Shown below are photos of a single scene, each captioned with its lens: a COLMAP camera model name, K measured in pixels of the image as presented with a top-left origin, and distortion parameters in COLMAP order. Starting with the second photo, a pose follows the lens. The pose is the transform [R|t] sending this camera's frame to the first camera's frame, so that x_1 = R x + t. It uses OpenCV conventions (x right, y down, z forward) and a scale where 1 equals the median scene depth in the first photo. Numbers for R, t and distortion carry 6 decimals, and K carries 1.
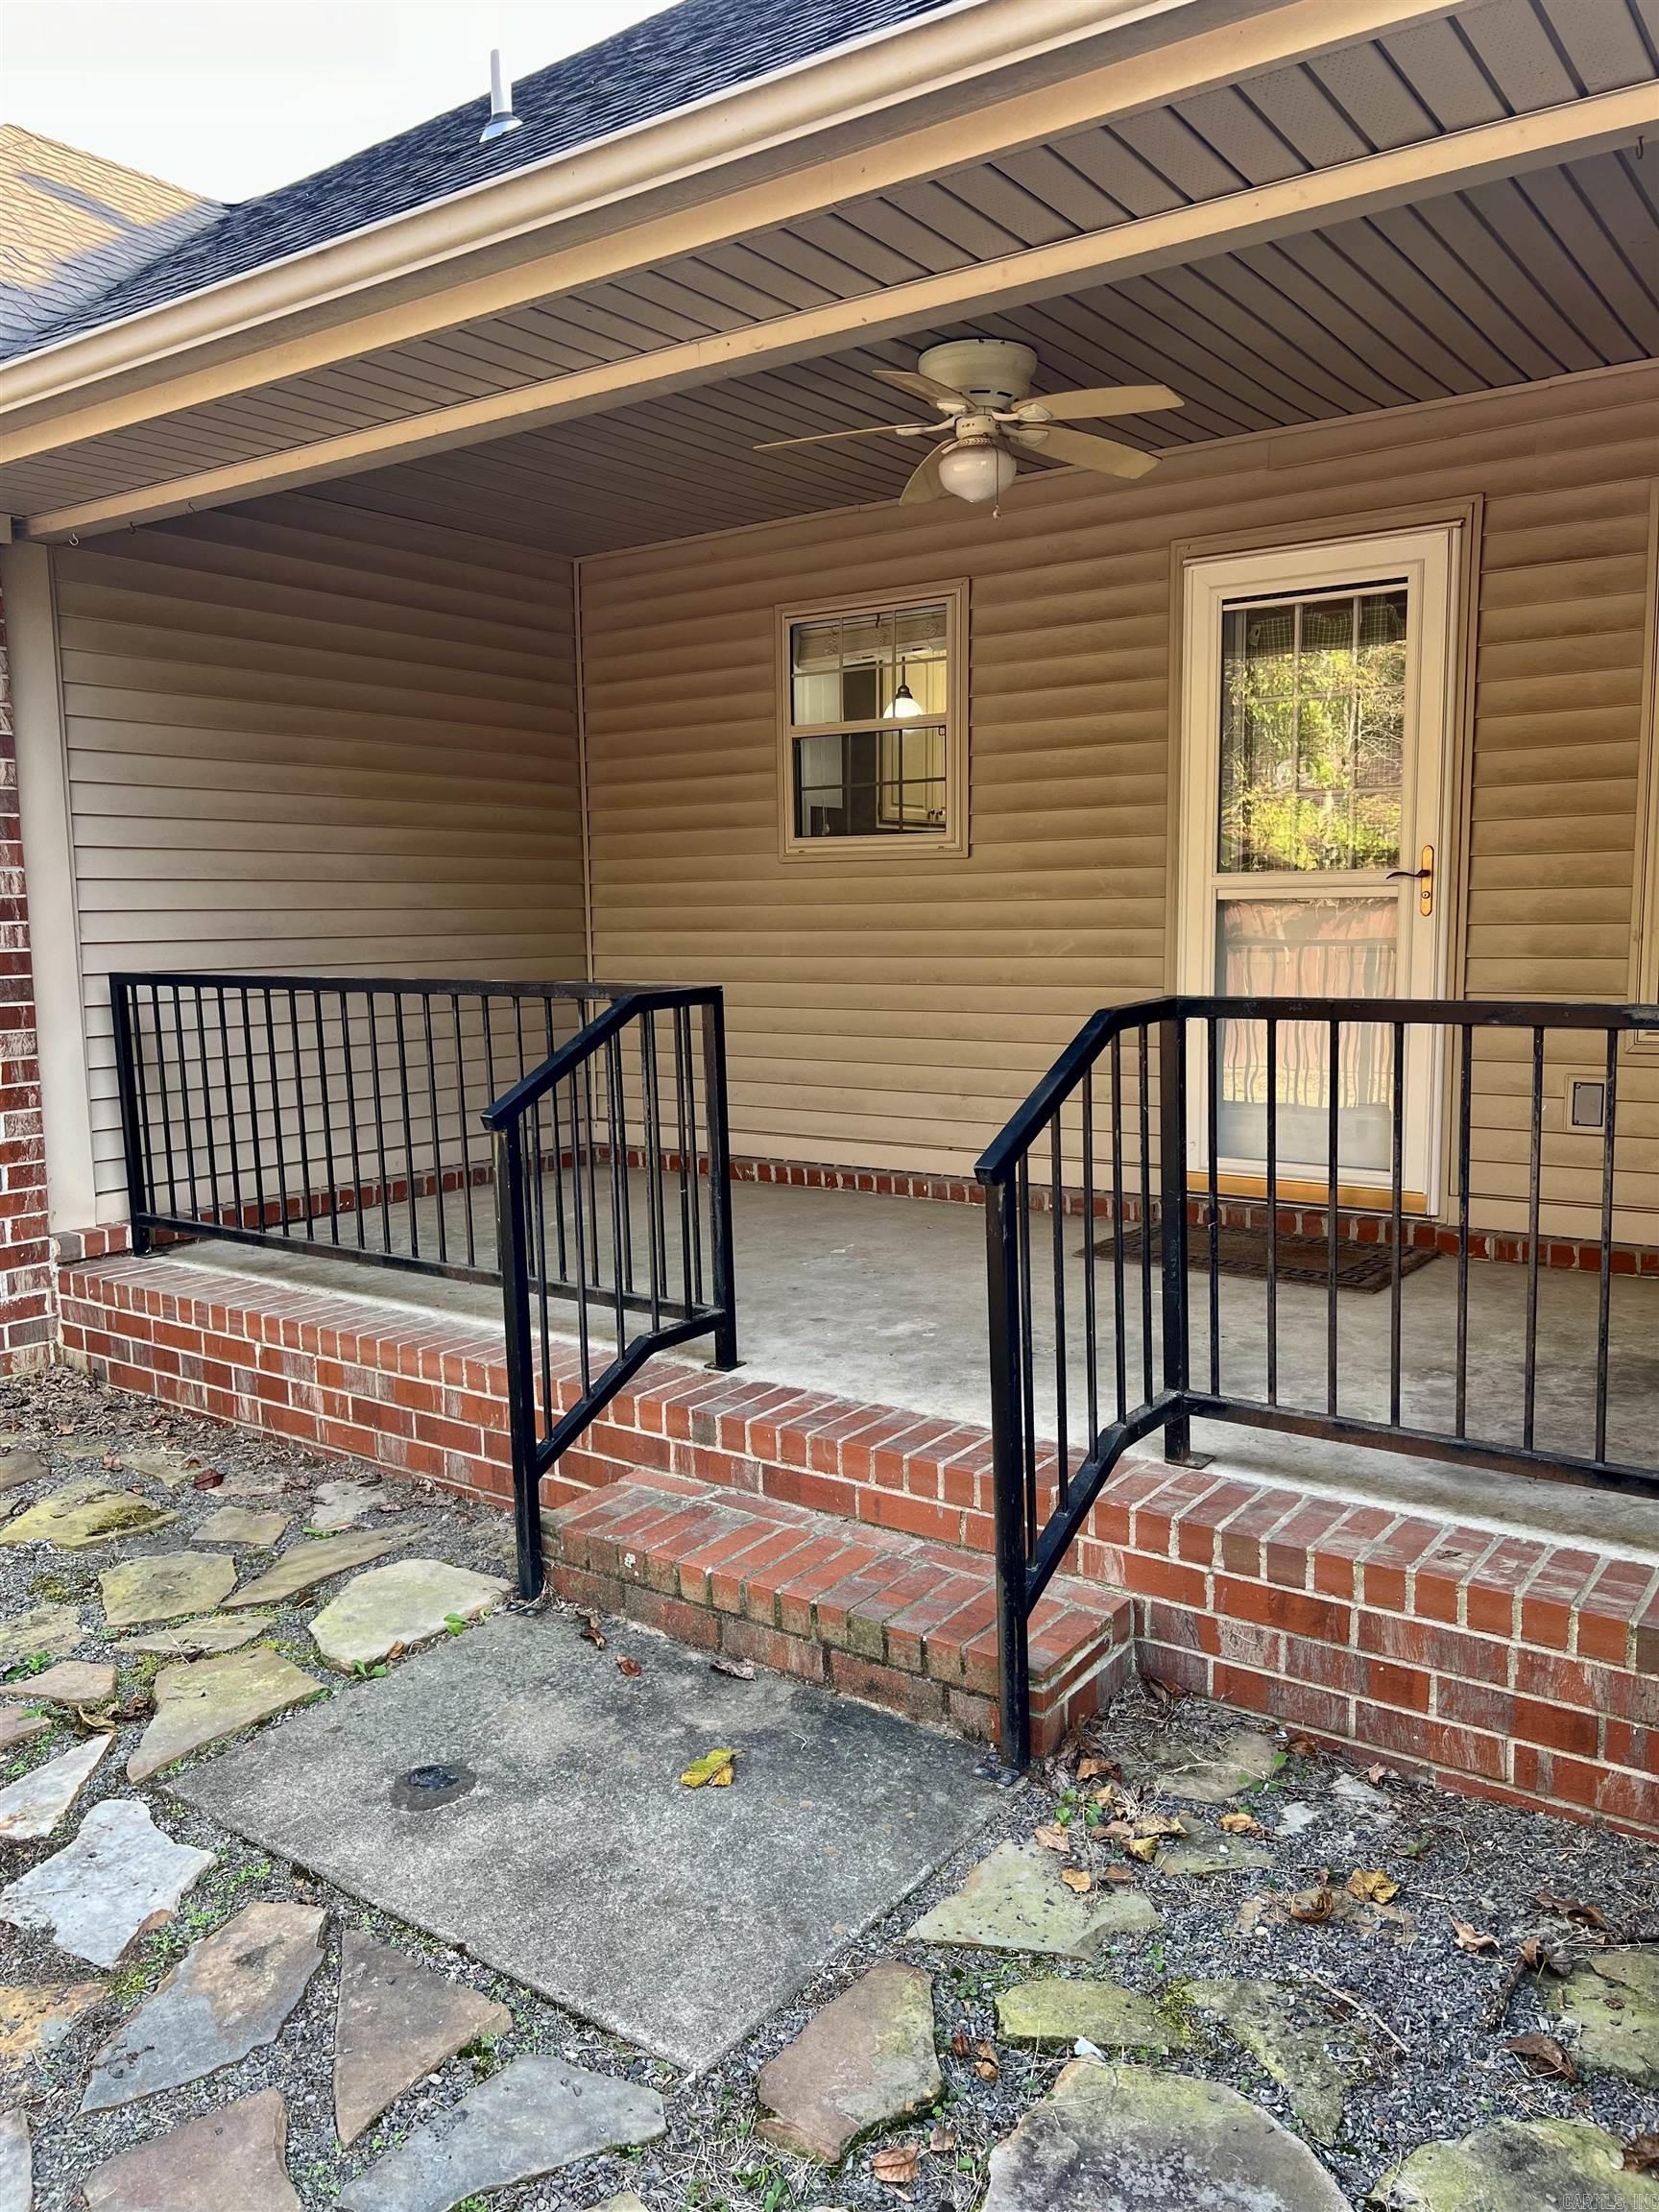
lens RADIAL K [[1669.7, 0, 824.9], [0, 1669.7, 1120.8], [0, 0, 1]] dist [0.051037, -0.058381]
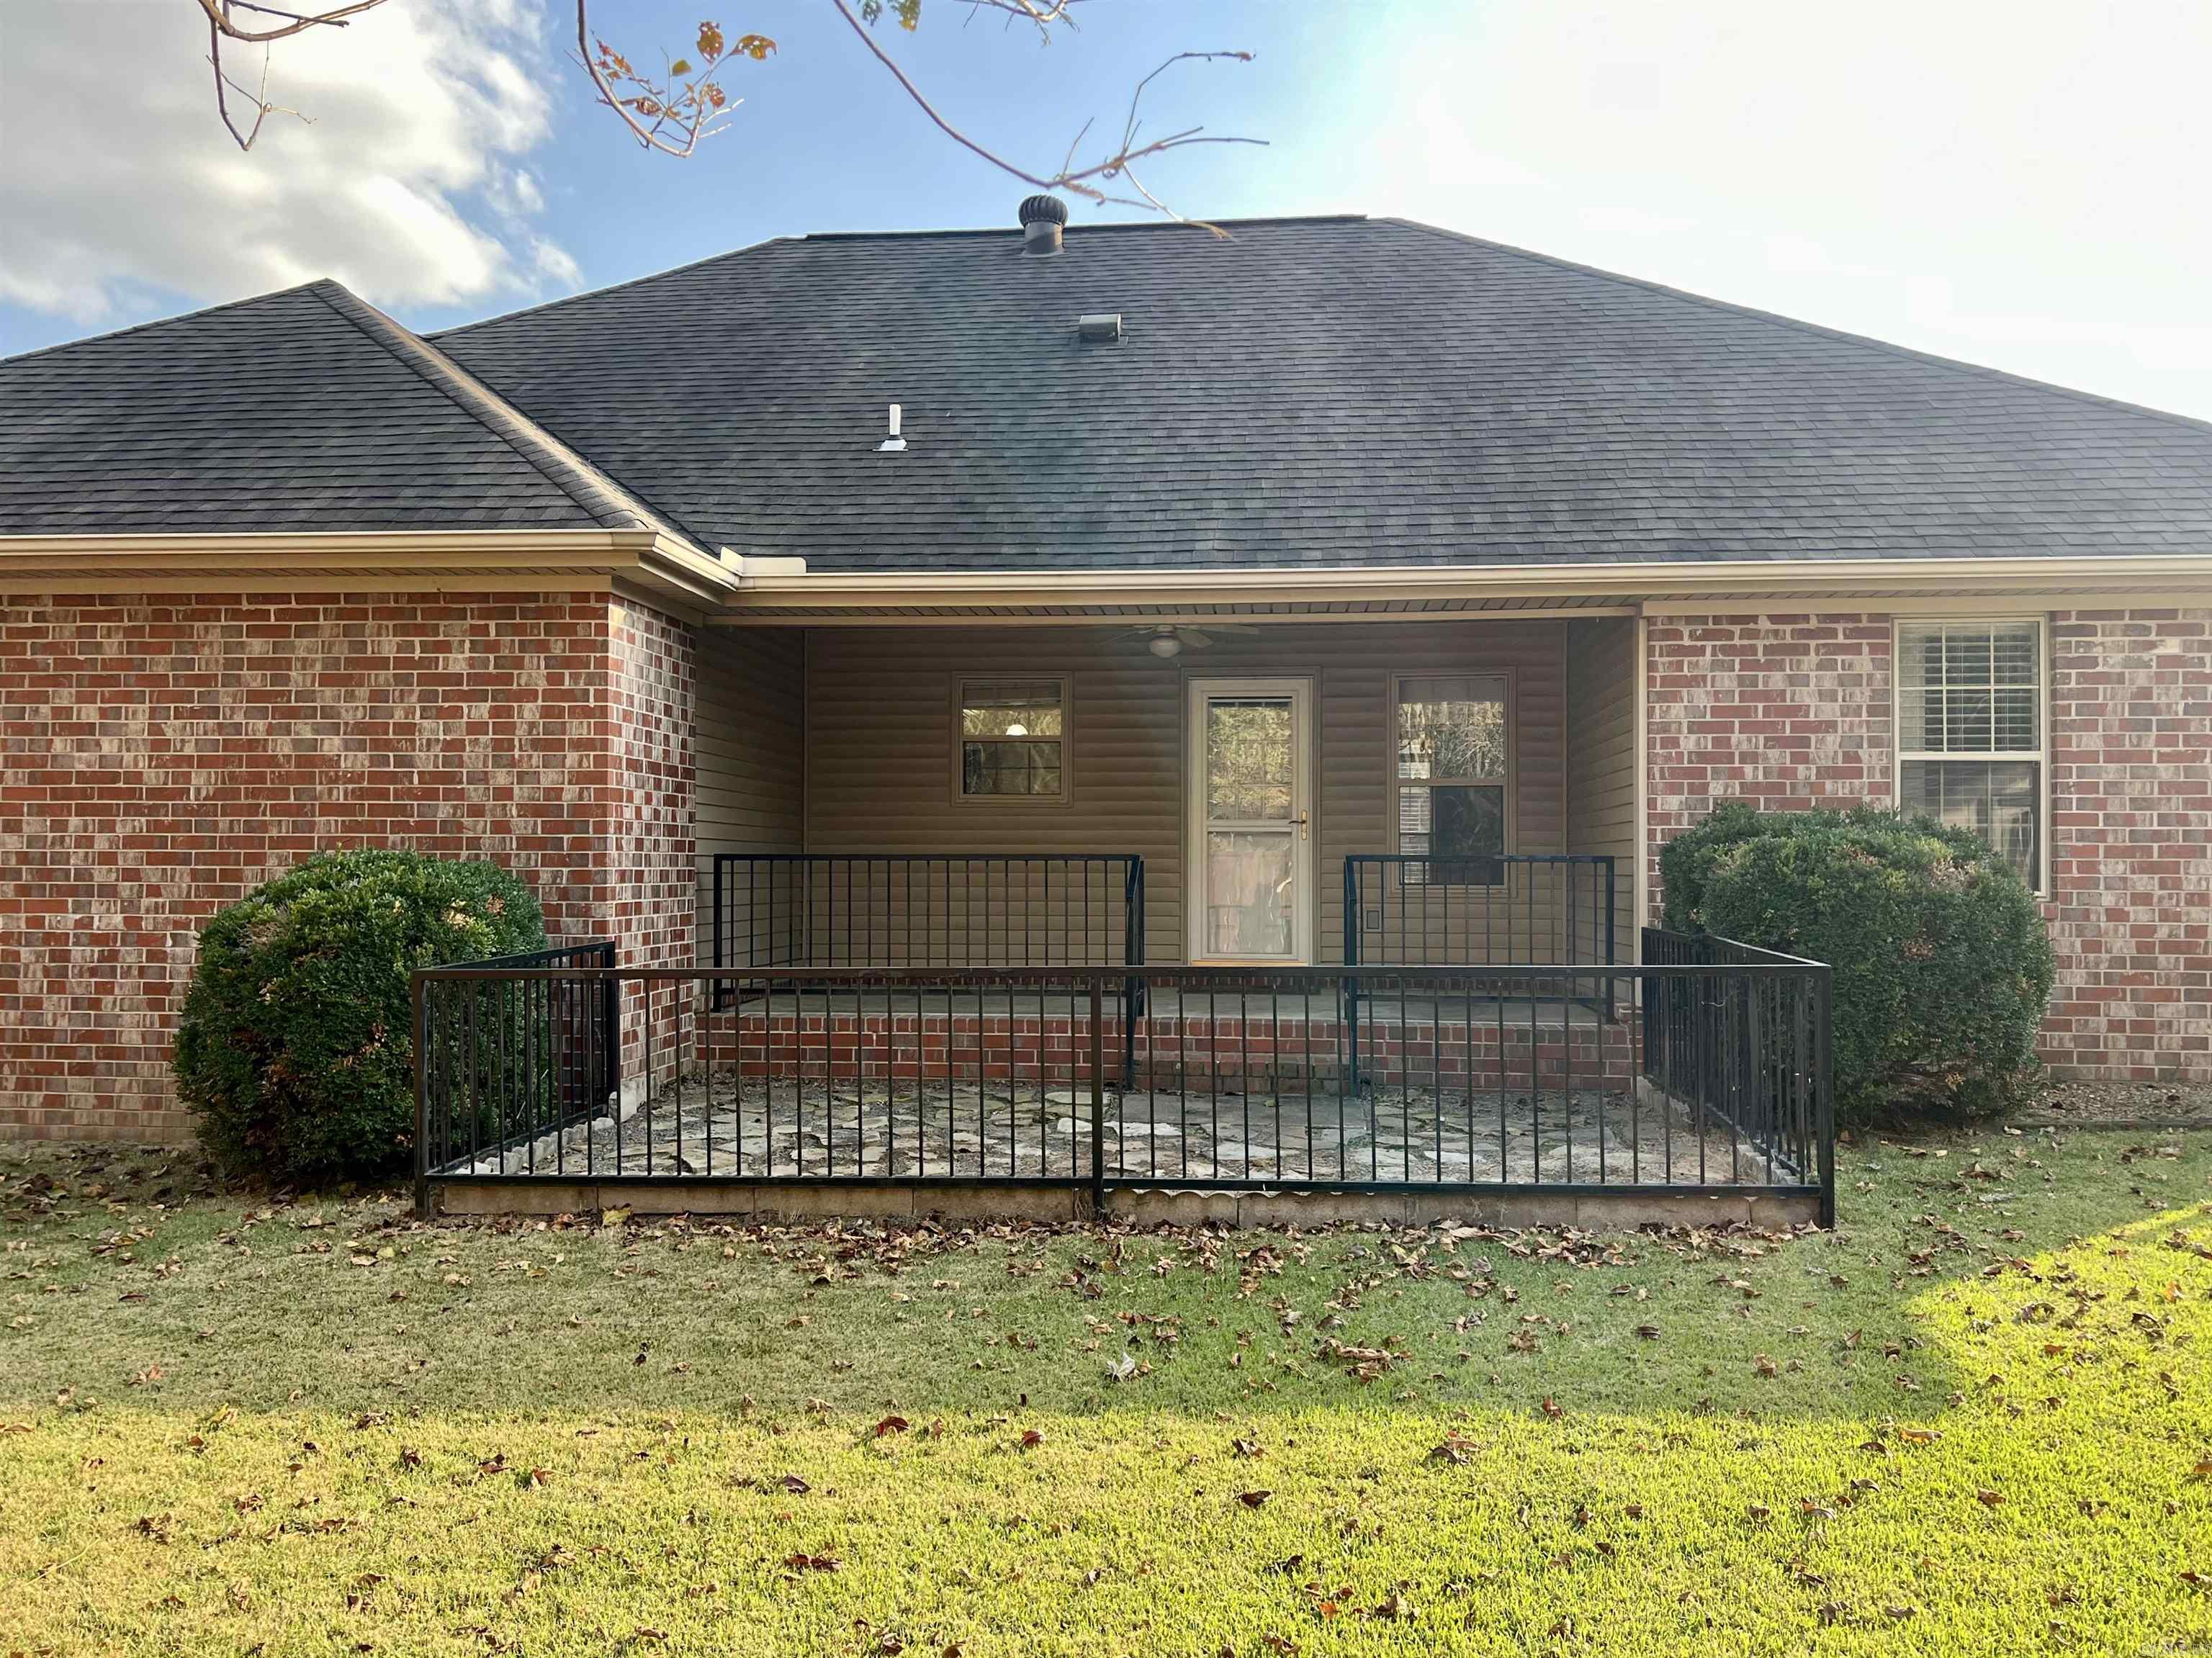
lens RADIAL K [[1669.6, 0, 1131.5], [0, 1669.6, 854.9], [0, 0, 1]] dist [0.051037, -0.058381]
pose [[0.856140, 0.021466, 0.516297, -1.534085], [0.051747, 0.990553, -0.126993, 0.263704], [-0.514146, 0.135440, 0.846942, -1.220023]]
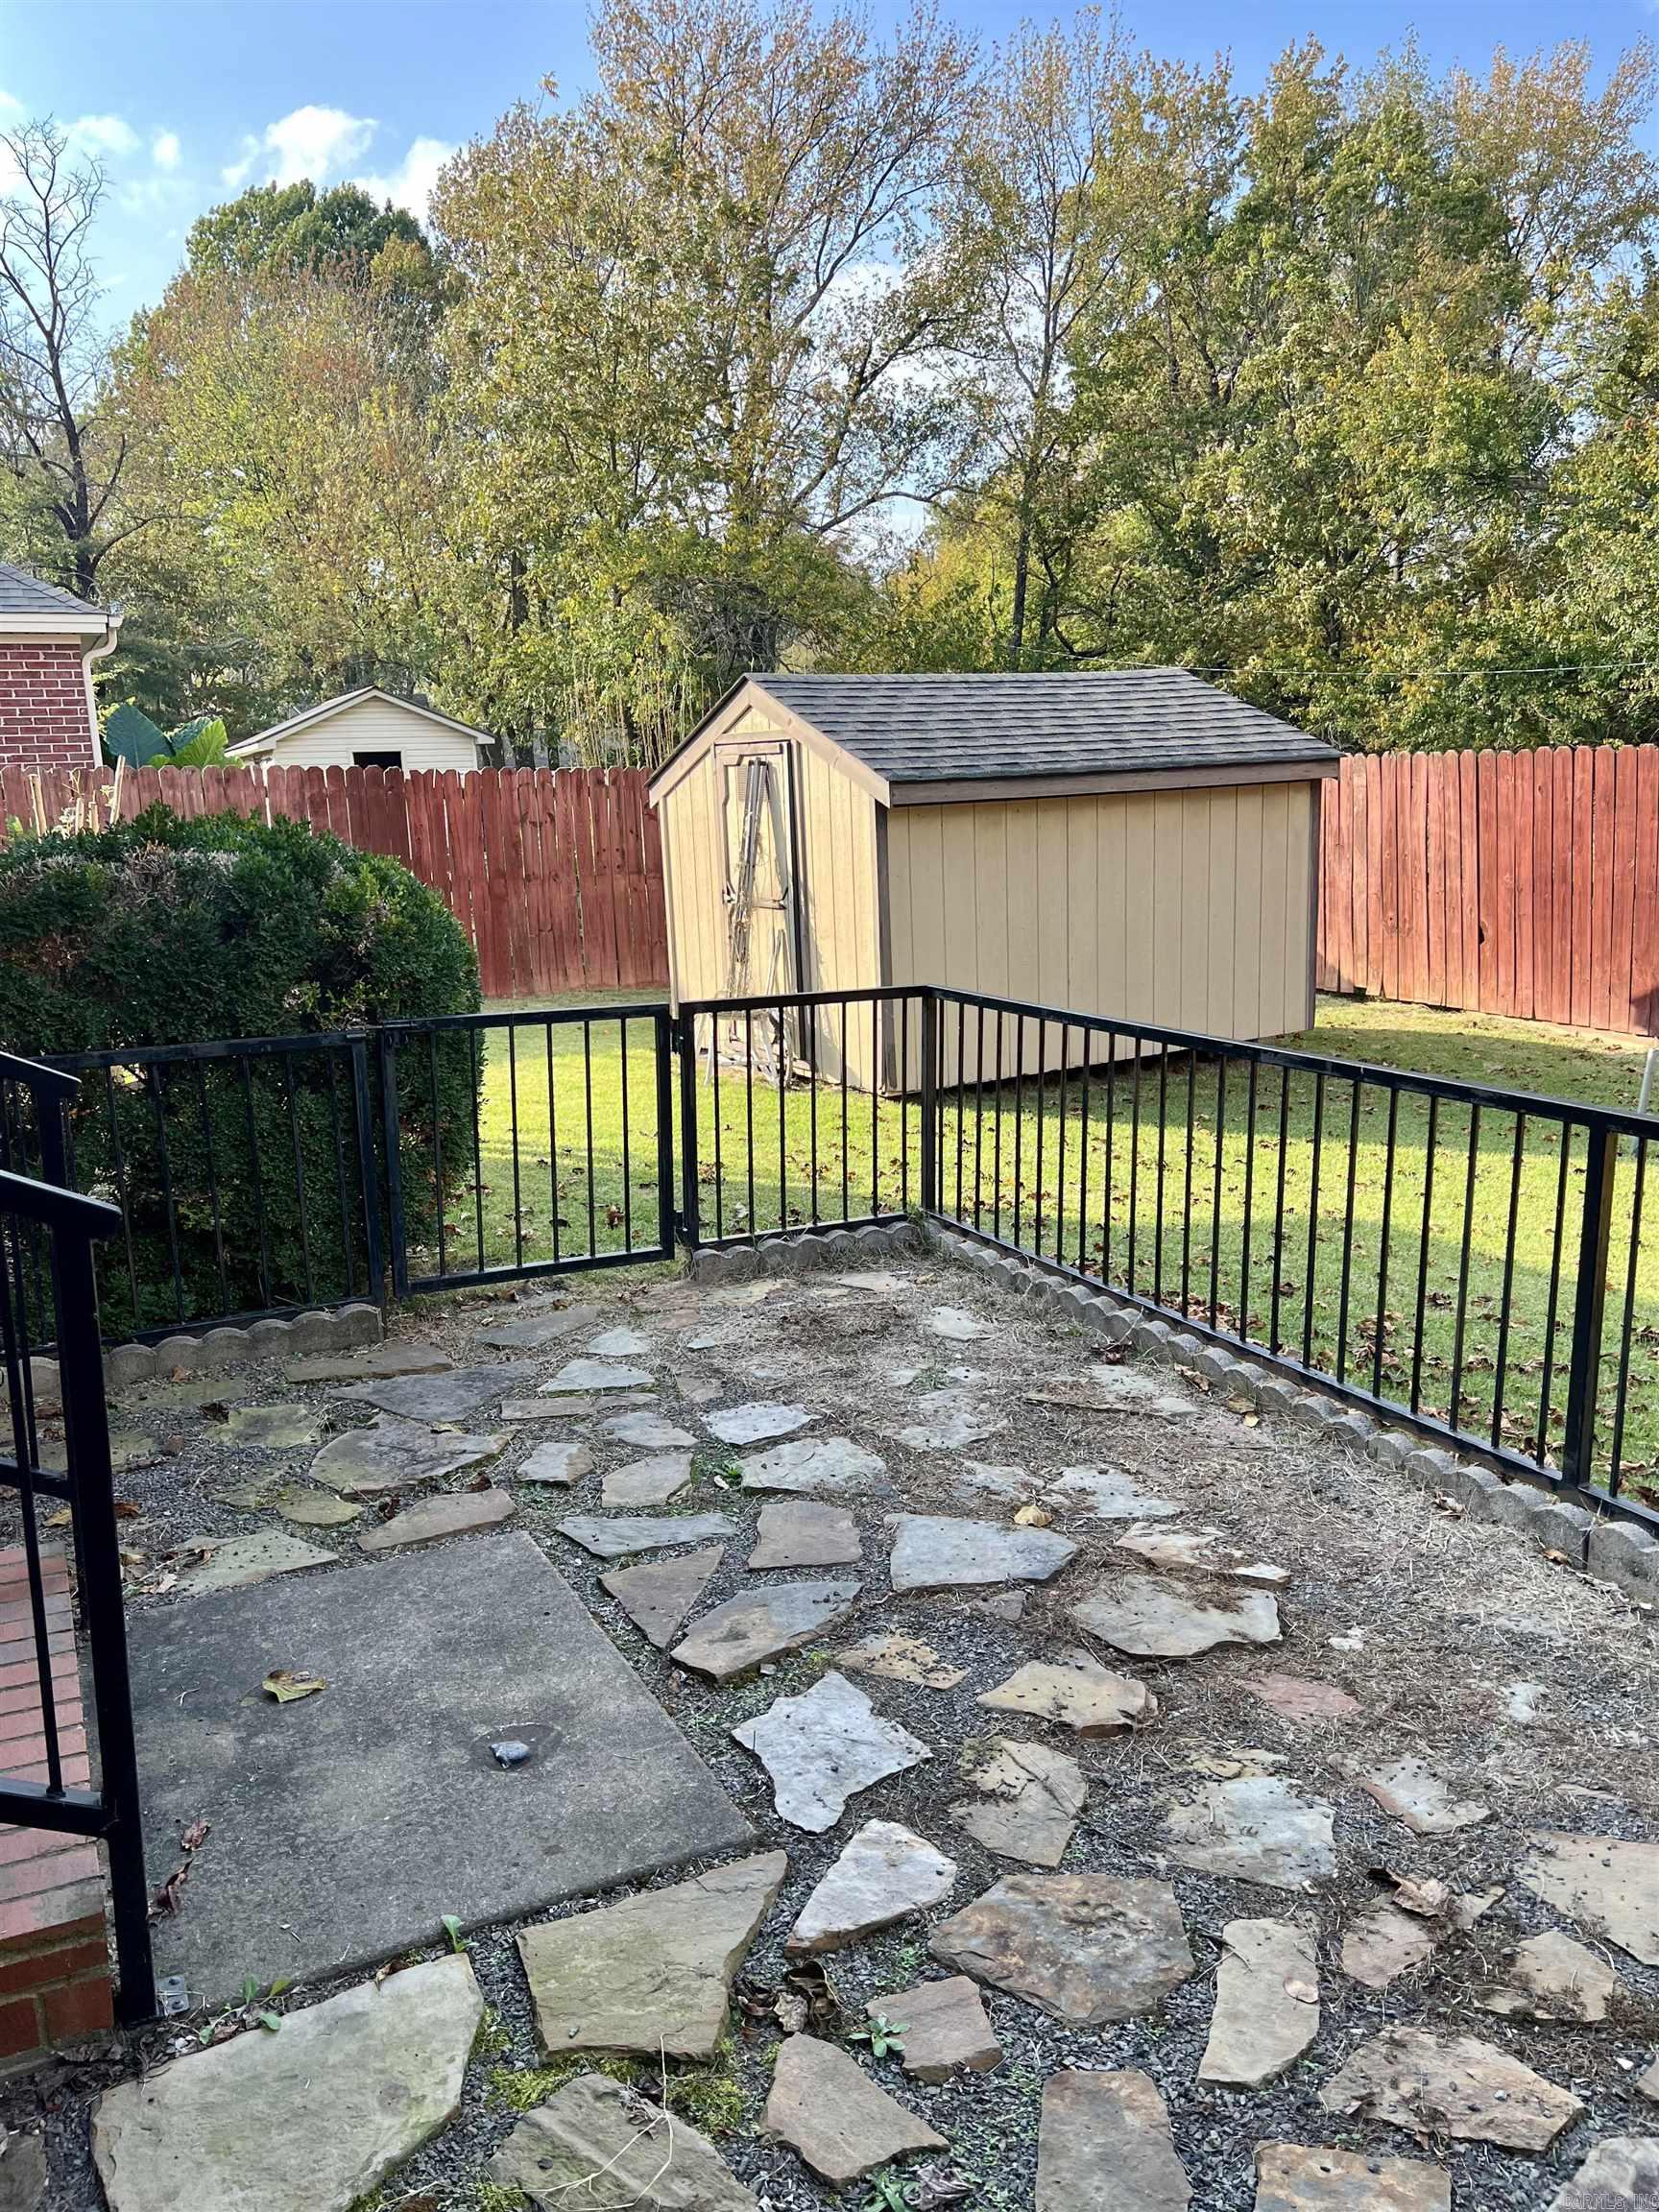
lens RADIAL K [[1669.7, 0, 822.5], [0, 1669.7, 1095.7], [0, 0, 1]] dist [0.051037, -0.058381]
pose [[-0.887627, -0.033005, 0.459378, -0.619829], [0.112002, 0.952017, 0.284814, -0.164056], [-0.446736, 0.304260, -0.841340, 1.221790]]
